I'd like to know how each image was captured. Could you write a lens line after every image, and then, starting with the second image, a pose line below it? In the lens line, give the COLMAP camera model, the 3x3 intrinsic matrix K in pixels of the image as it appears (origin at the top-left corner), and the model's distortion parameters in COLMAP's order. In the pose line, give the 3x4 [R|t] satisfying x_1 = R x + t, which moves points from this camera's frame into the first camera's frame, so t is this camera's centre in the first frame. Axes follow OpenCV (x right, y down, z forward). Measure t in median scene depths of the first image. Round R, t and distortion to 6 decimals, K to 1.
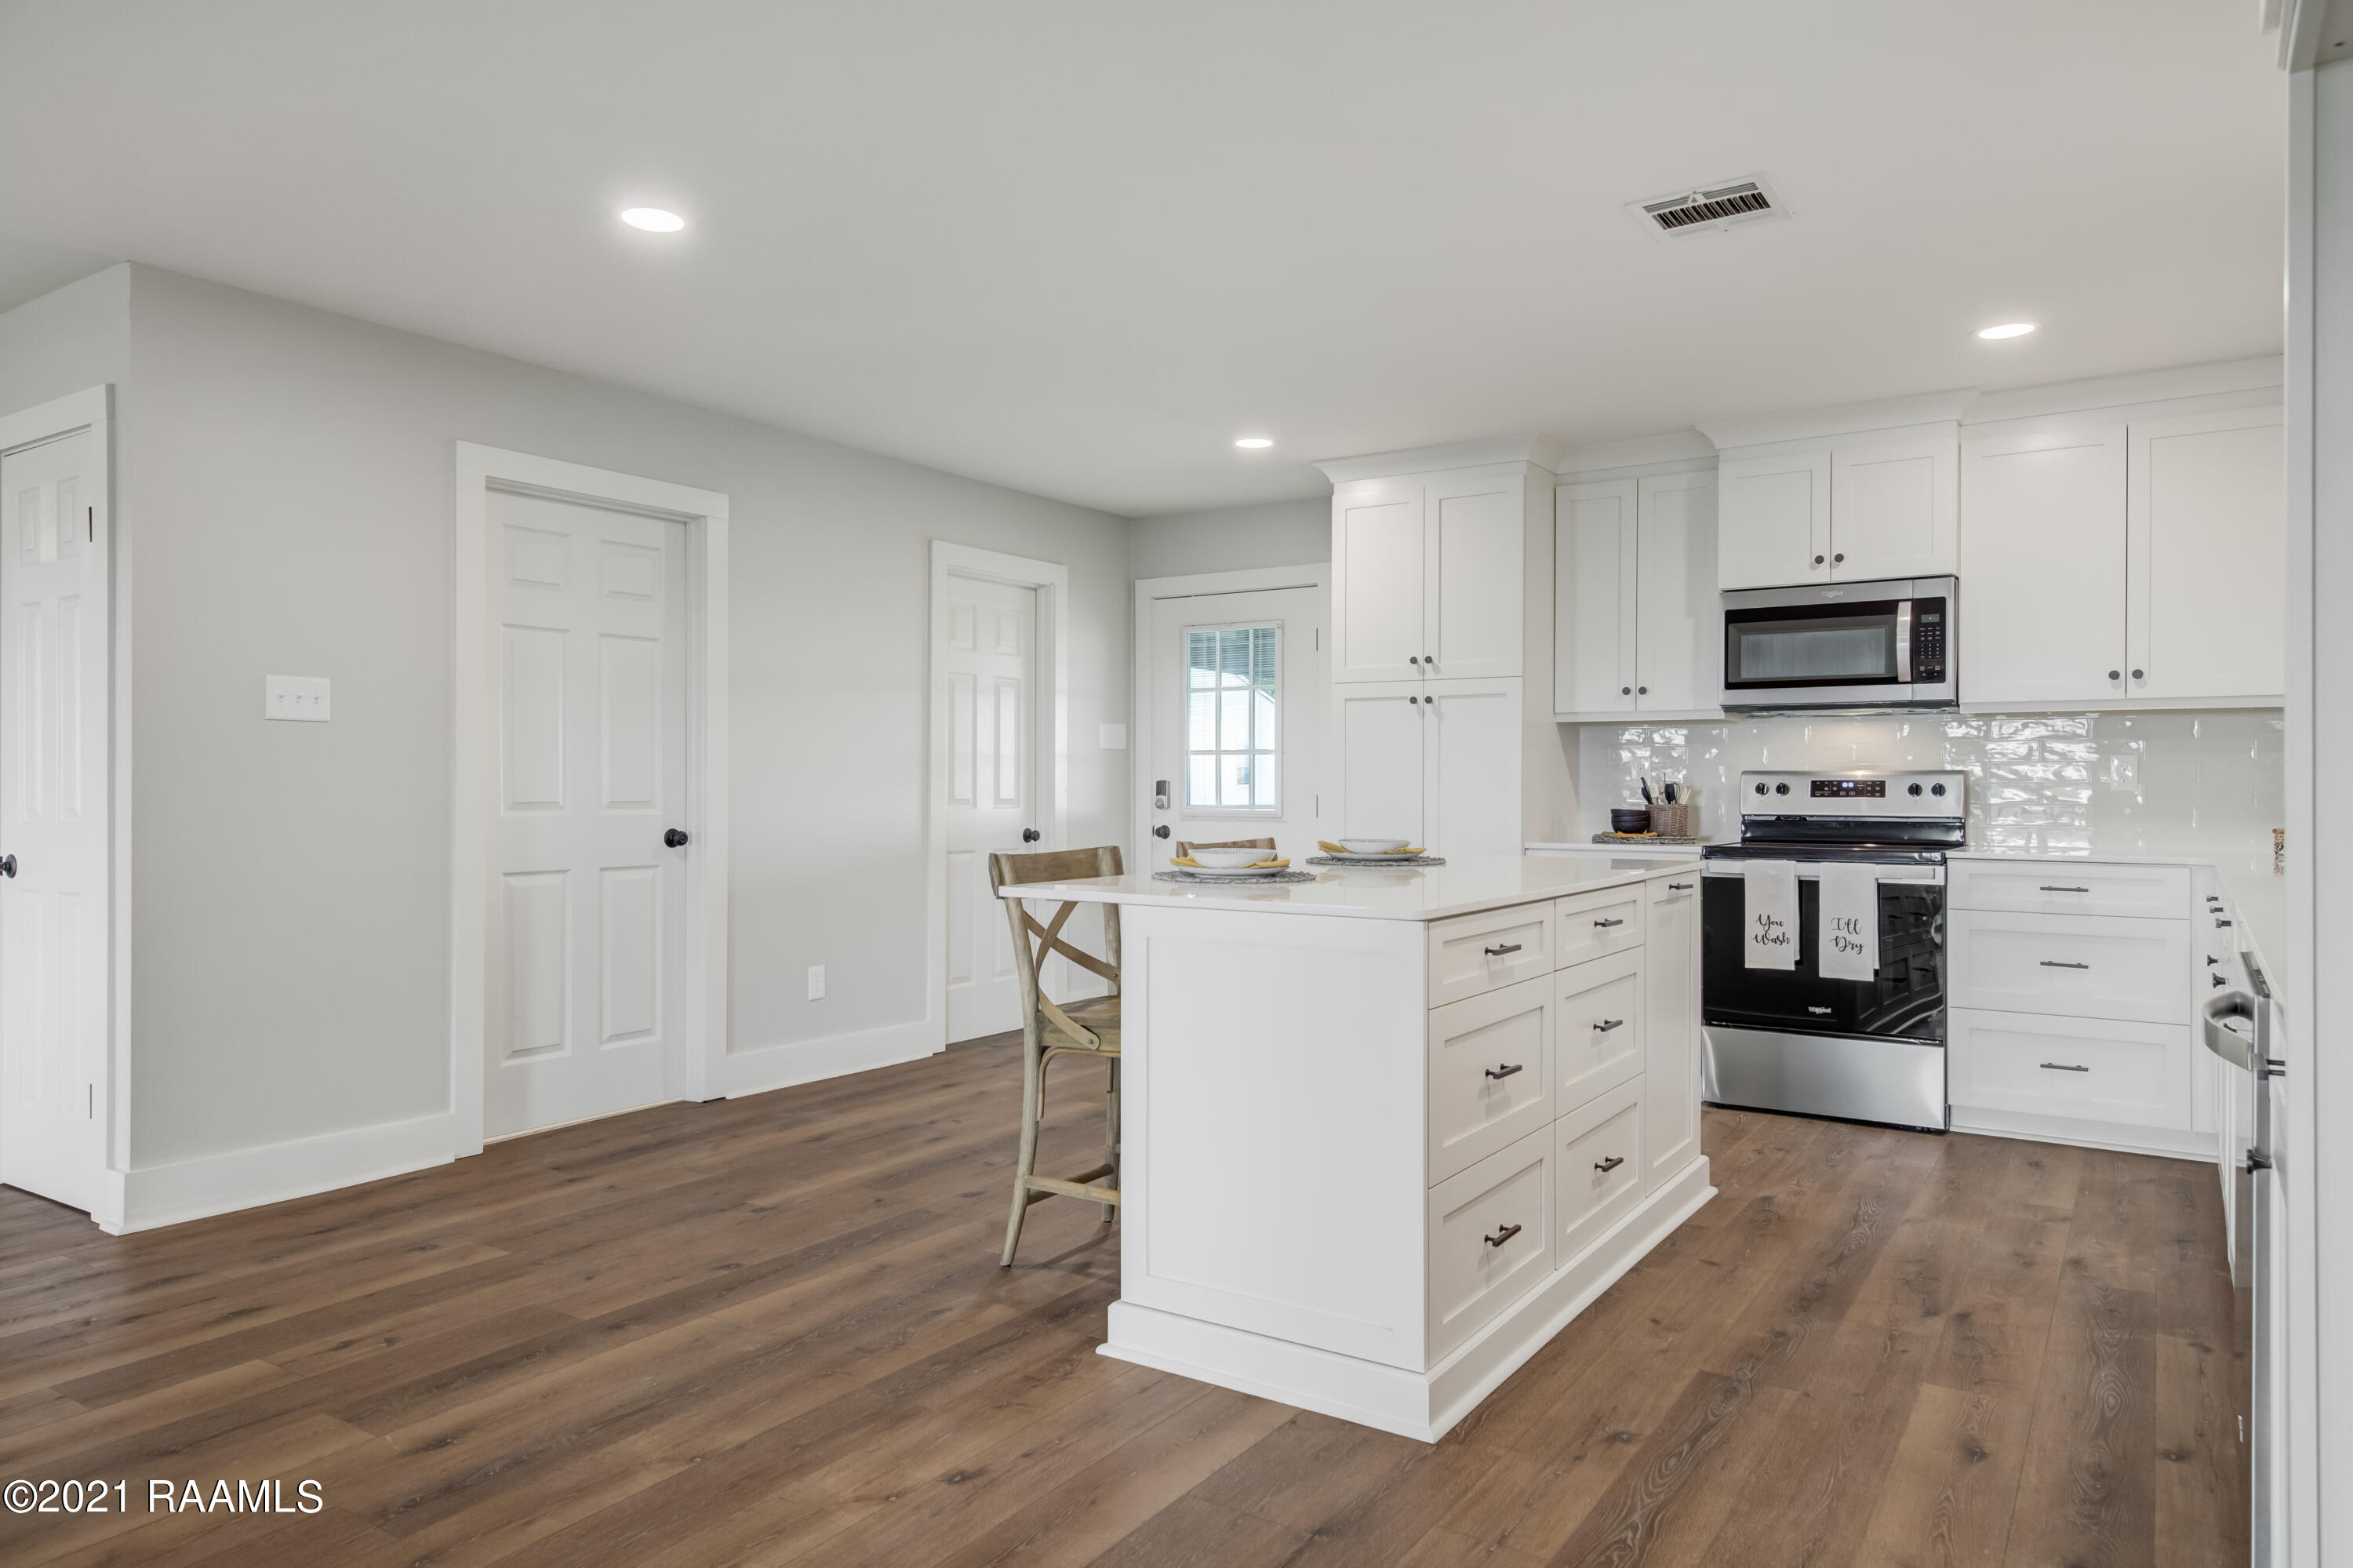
lens RADIAL K [[1485.3, 0, 1176.7], [0, 1485.3, 790.4], [0, 0, 1]] dist [0.025016, -0.001484]
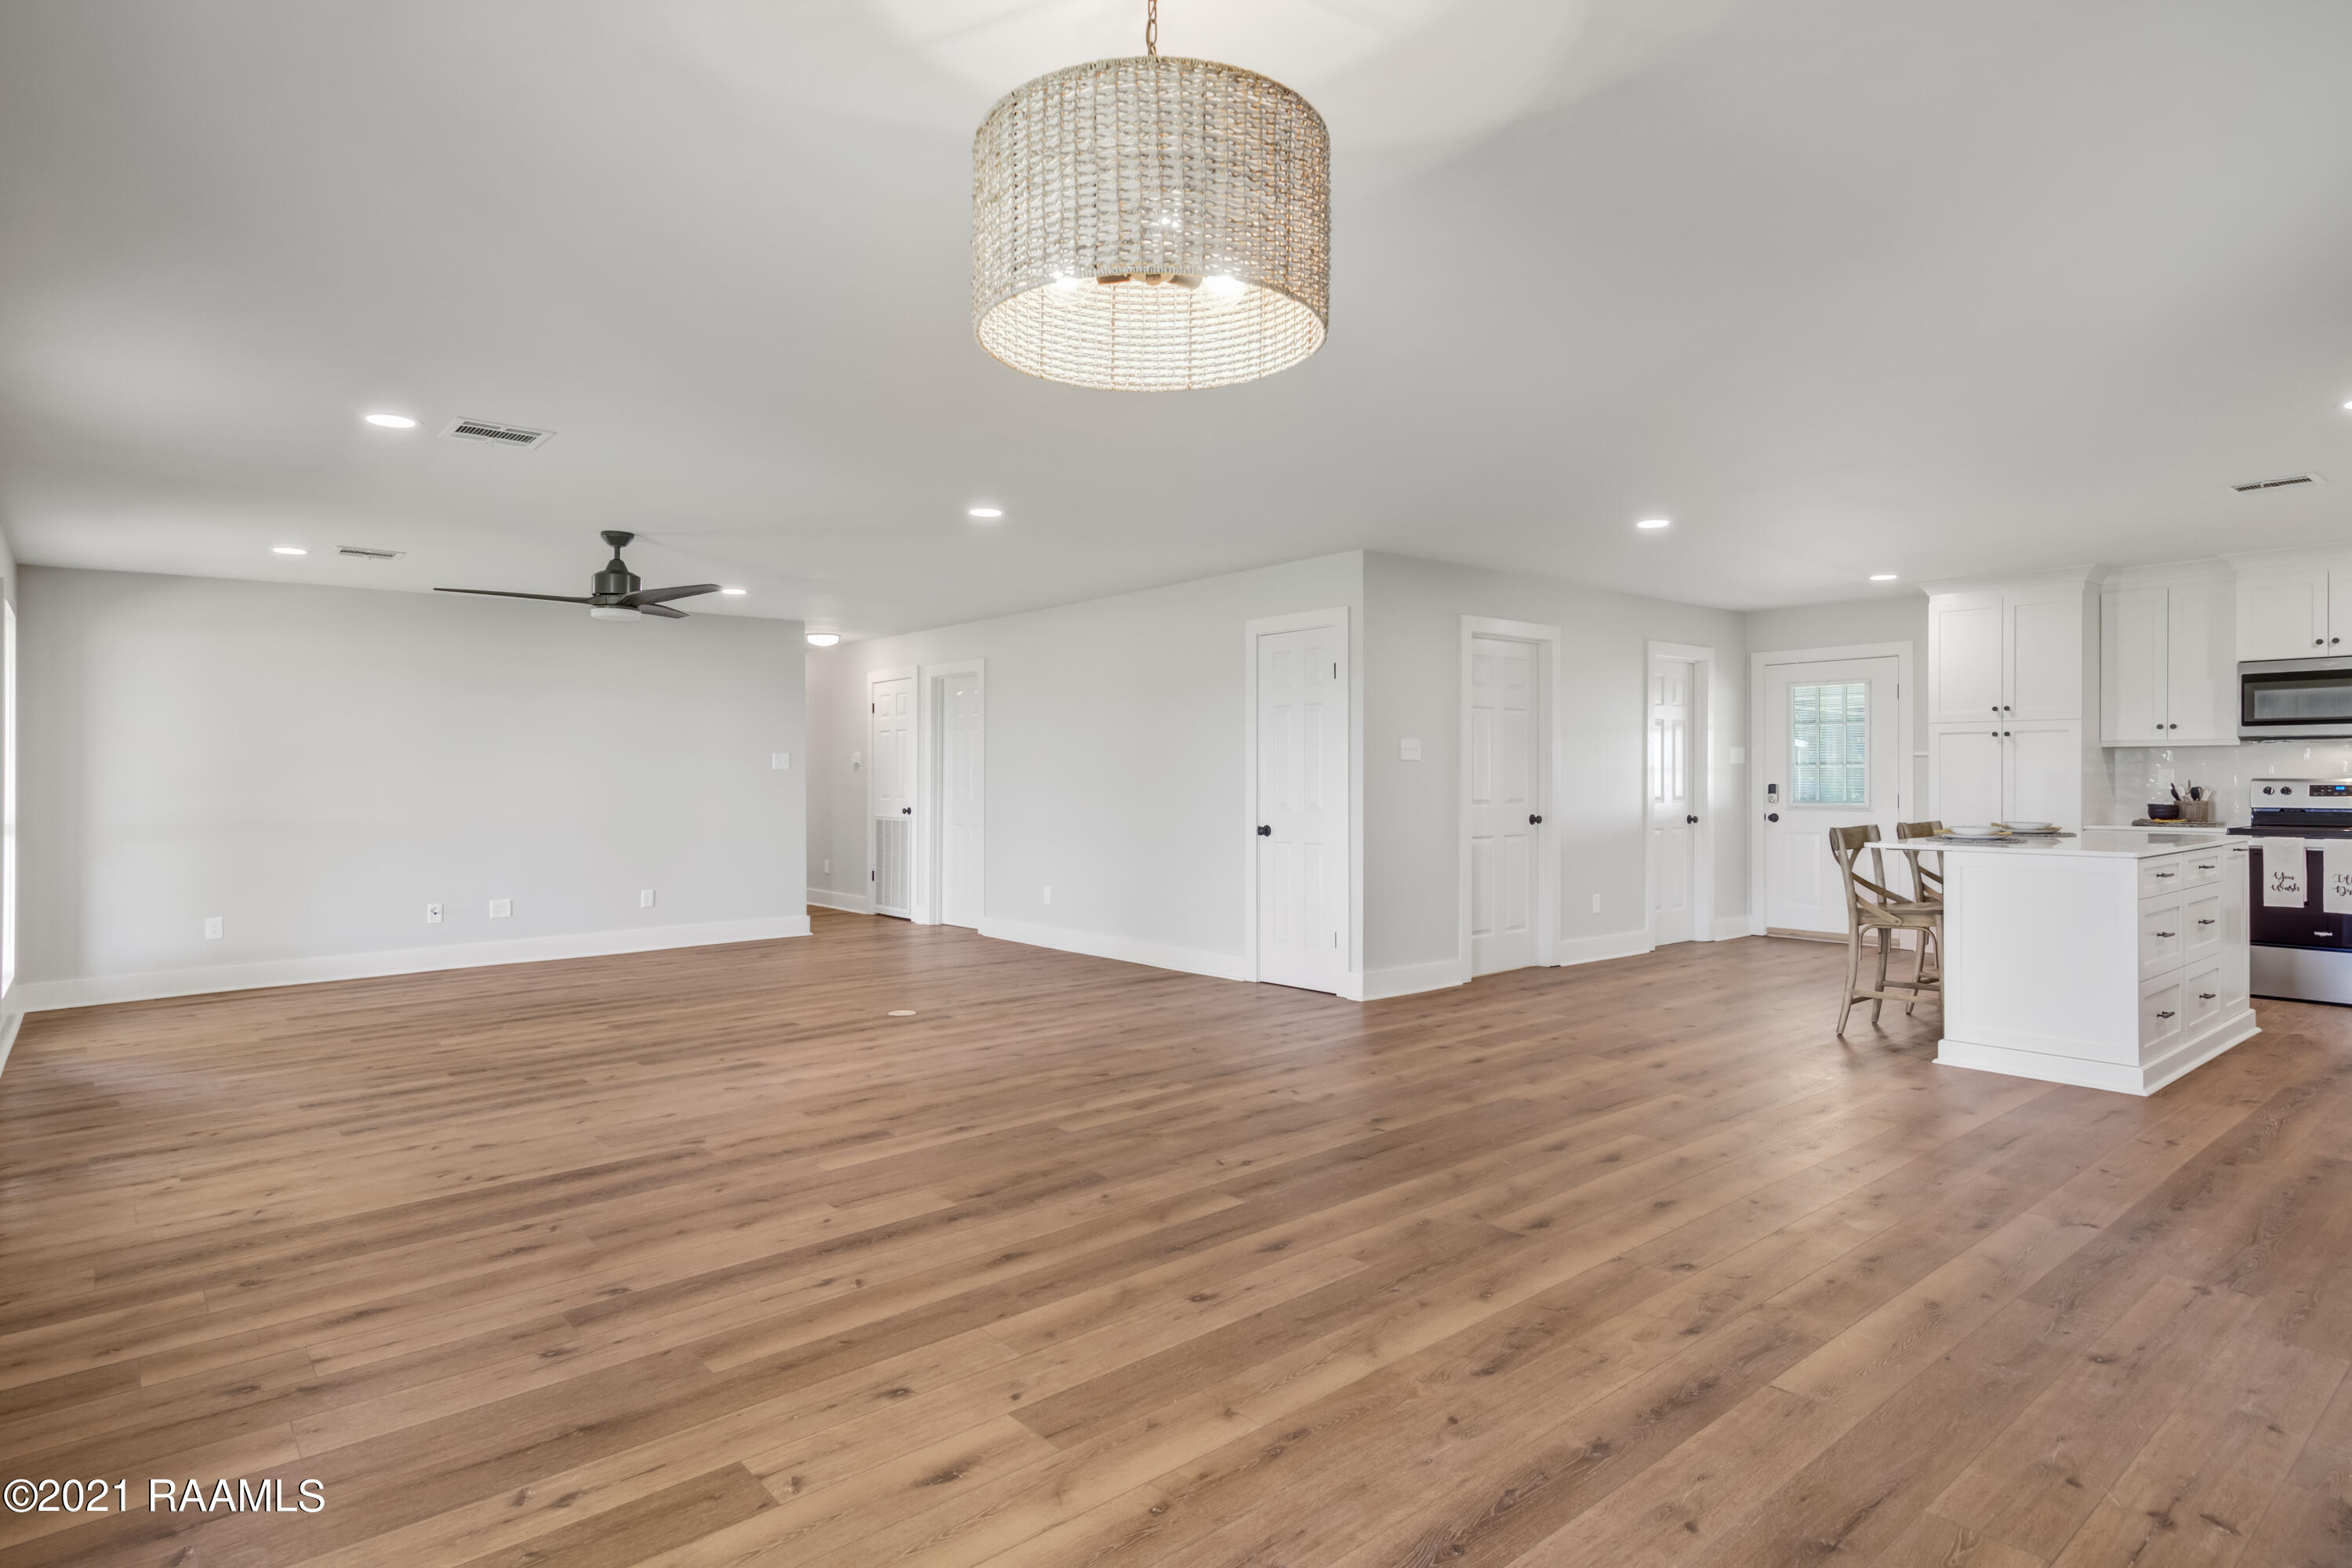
lens RADIAL K [[1216.0, 0, 1172.3], [0, 1216.0, 783.8], [0, 0, 1]] dist [-0.000062, -0.000212]
pose [[0.952852, -0.003380, -0.303416, -0.303208], [0.003477, 0.999994, -0.000222, -0.012016], [0.303415, -0.000843, 0.952858, -0.528748]]
